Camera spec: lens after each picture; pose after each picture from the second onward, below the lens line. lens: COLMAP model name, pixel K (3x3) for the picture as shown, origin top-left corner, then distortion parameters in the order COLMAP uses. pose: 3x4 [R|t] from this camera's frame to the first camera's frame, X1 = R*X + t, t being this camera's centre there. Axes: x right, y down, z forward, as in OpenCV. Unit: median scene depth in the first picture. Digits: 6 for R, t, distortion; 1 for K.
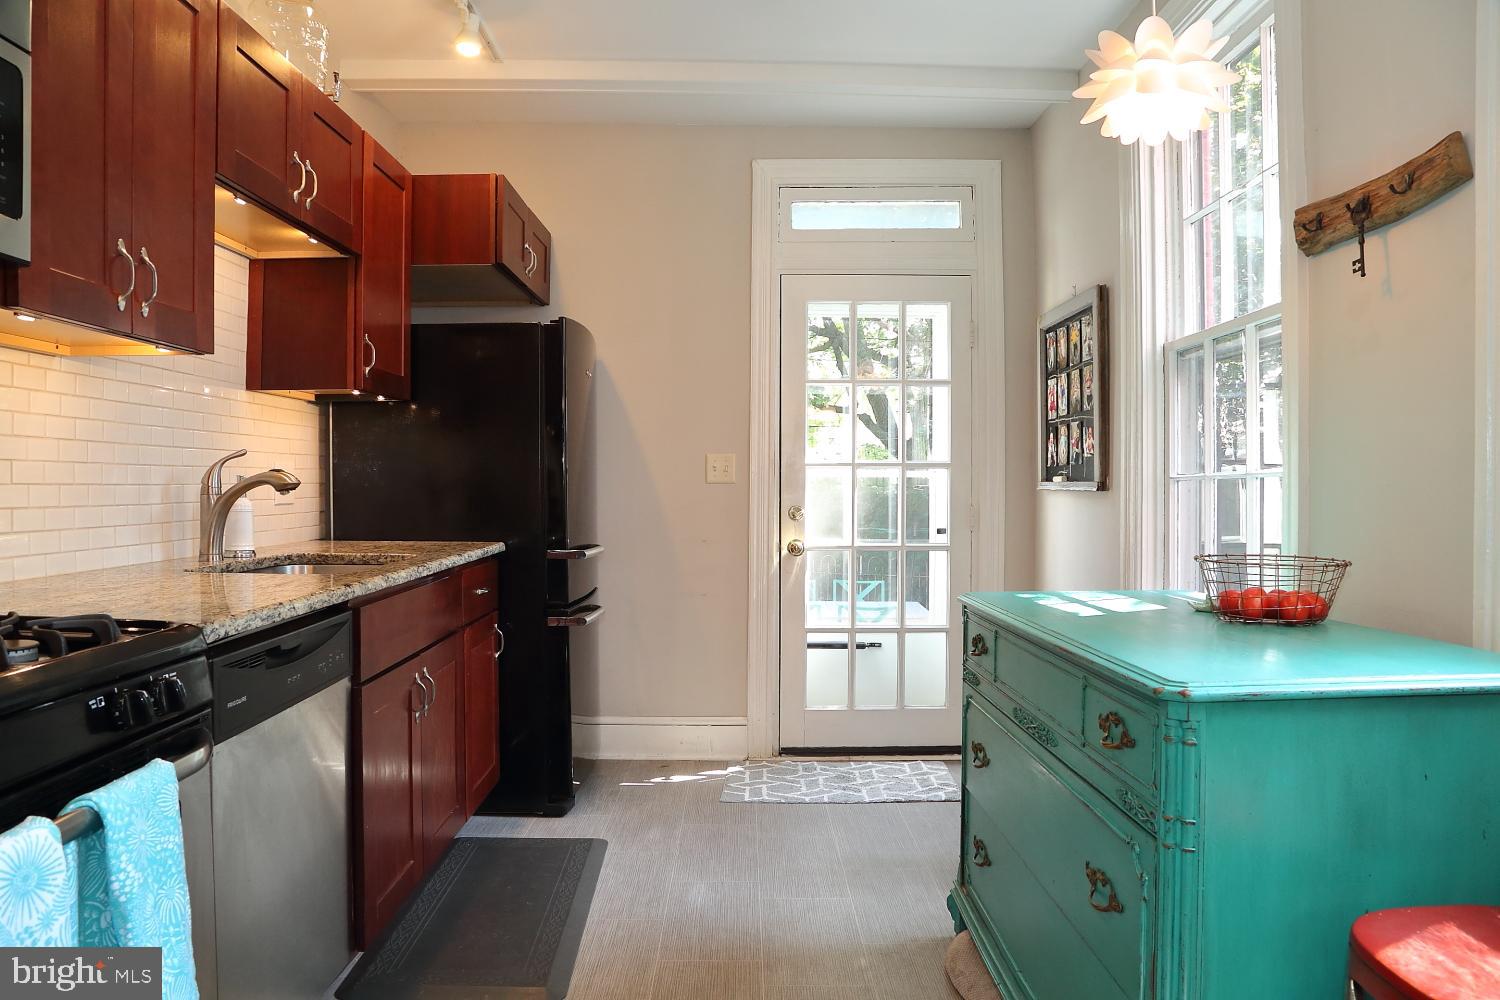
lens RADIAL K [[1013.3, 0, 743.7], [0, 1013.3, 505.3], [0, 0, 1]] dist [-0.116052, 0.054080]
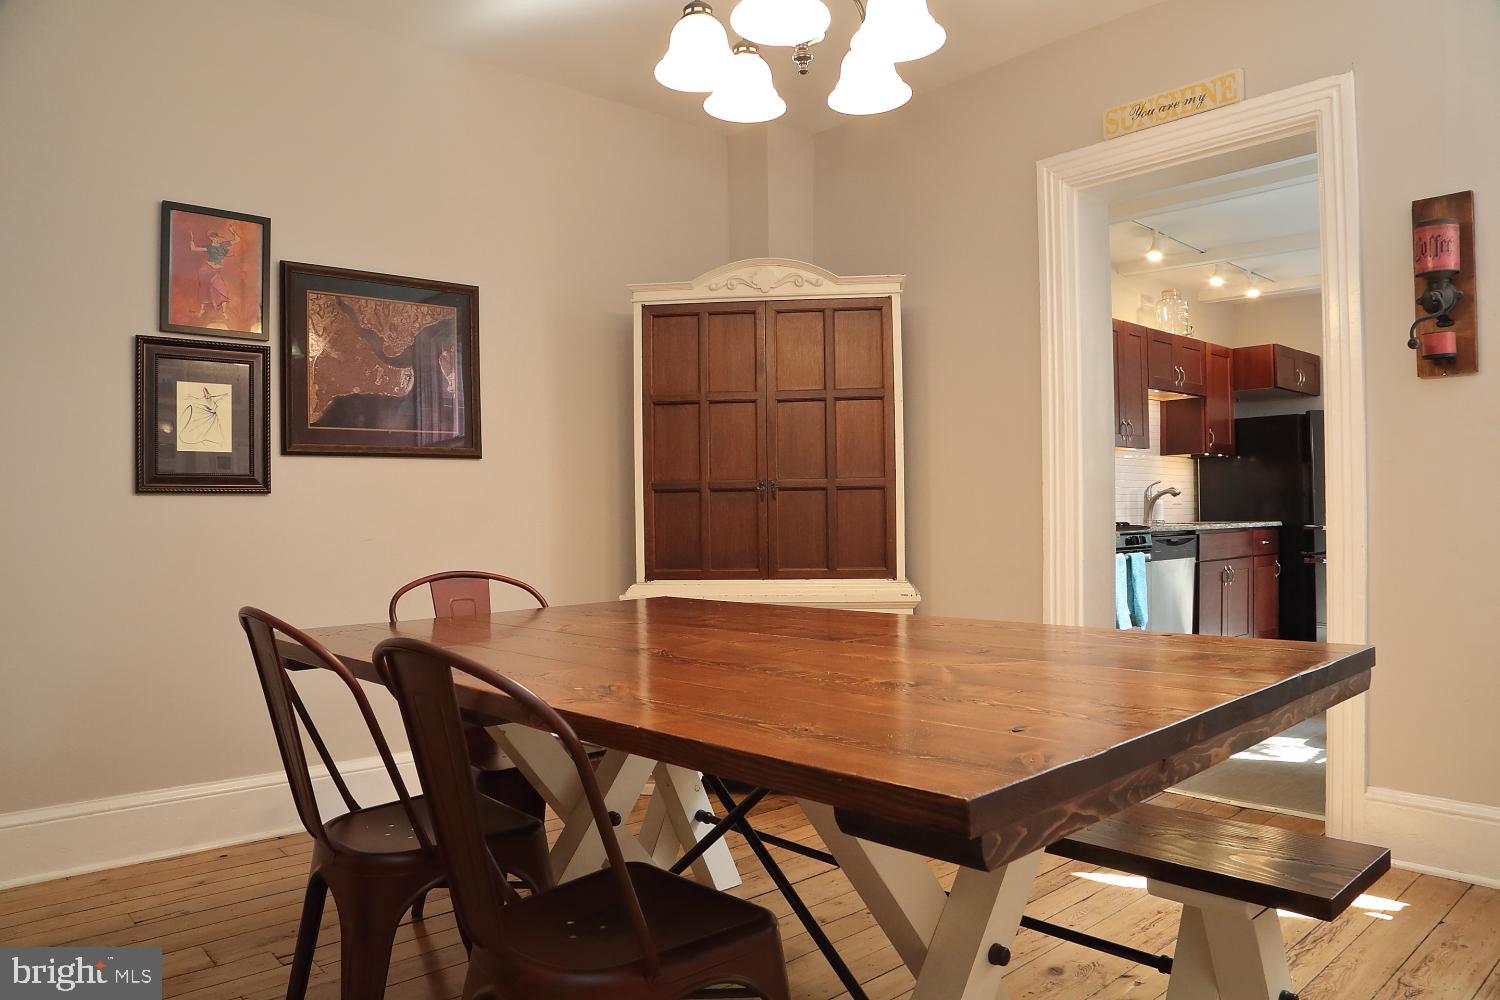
lens RADIAL K [[1013.3, 0, 743.7], [0, 1013.3, 505.3], [0, 0, 1]] dist [-0.116052, 0.054080]
pose [[0.651577, -0.016333, -0.758407, 0.580666], [-0.004812, 0.999659, -0.025663, 0.061508], [0.758567, 0.020371, 0.651276, -1.166983]]
